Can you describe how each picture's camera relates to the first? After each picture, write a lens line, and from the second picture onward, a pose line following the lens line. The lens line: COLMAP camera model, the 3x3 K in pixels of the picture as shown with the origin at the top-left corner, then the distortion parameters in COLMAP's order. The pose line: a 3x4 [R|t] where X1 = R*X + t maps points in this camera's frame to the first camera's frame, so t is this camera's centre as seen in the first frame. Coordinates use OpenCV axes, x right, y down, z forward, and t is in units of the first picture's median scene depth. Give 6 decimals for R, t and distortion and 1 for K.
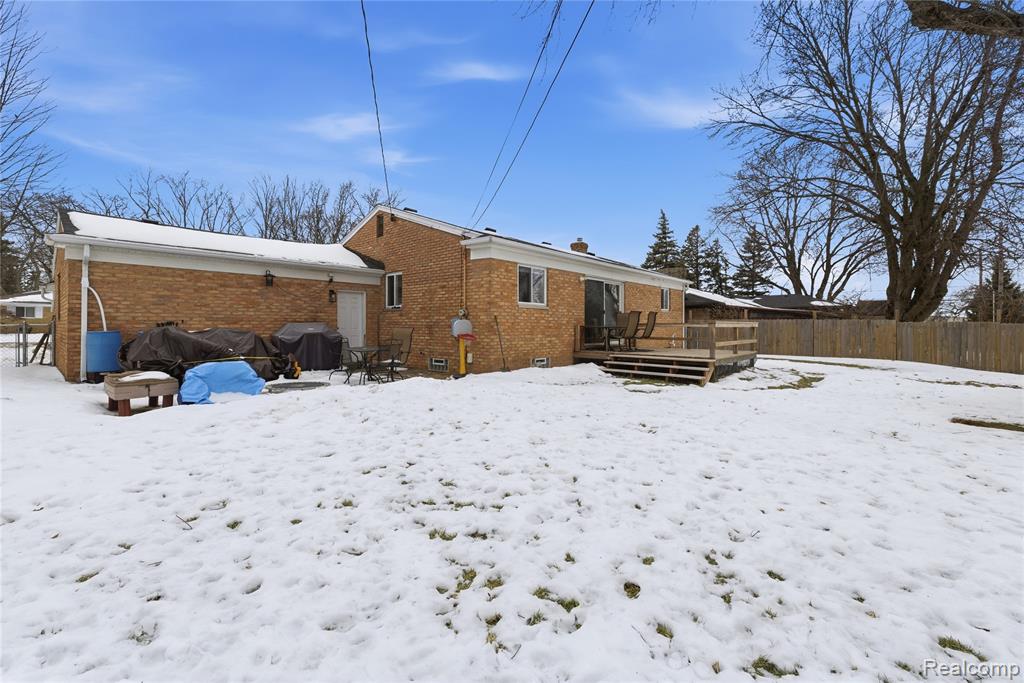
lens RADIAL K [[426.3, 0, 493.6], [0, 426.3, 324.8], [0, 0, 1]] dist [0.006427, -0.000763]
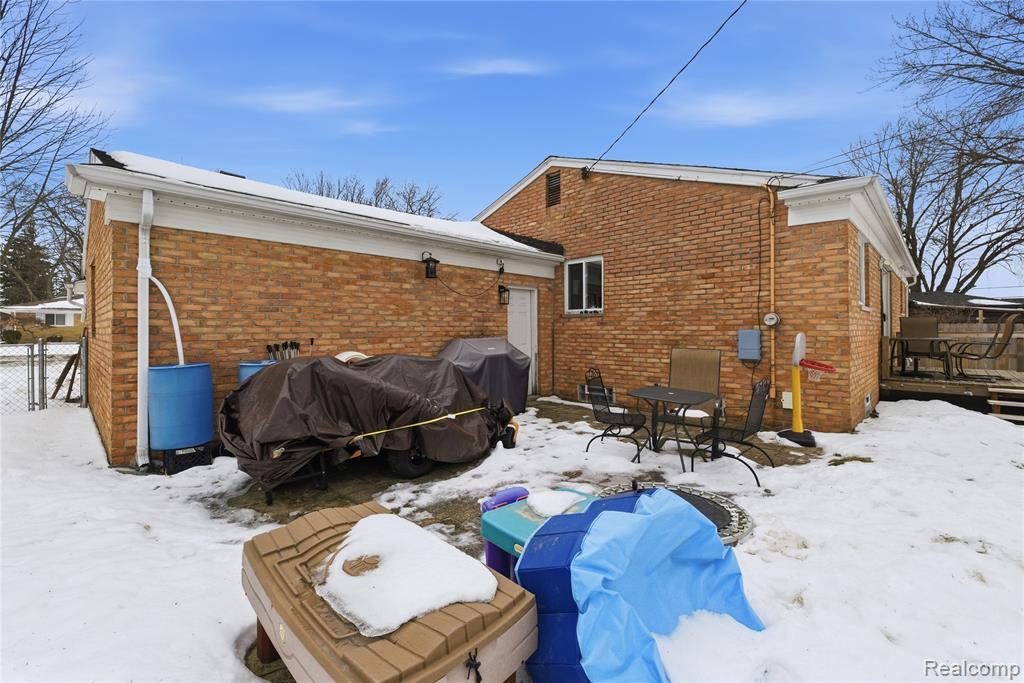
lens RADIAL K [[426.3, 0, 489.5], [0, 426.3, 327.3], [0, 0, 1]] dist [0.006427, -0.000763]
pose [[0.999100, -0.006864, -0.041855, -0.335923], [0.006832, 0.999976, -0.000889, -0.016453], [0.041860, 0.000602, 0.999123, 0.327771]]
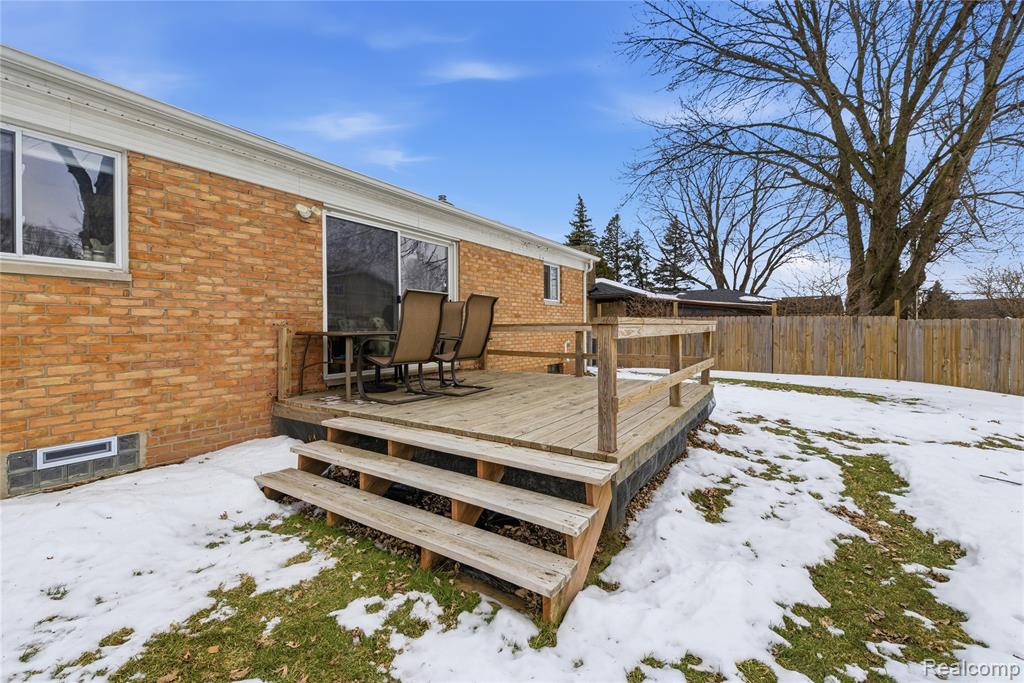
lens RADIAL K [[426.3, 0, 495.8], [0, 426.3, 328.2], [0, 0, 1]] dist [0.006427, -0.000763]
pose [[0.987447, -0.006865, 0.157802, 0.303378], [0.005741, 0.999955, 0.007579, -0.002285], [-0.157847, -0.006578, 0.987442, 0.562332]]
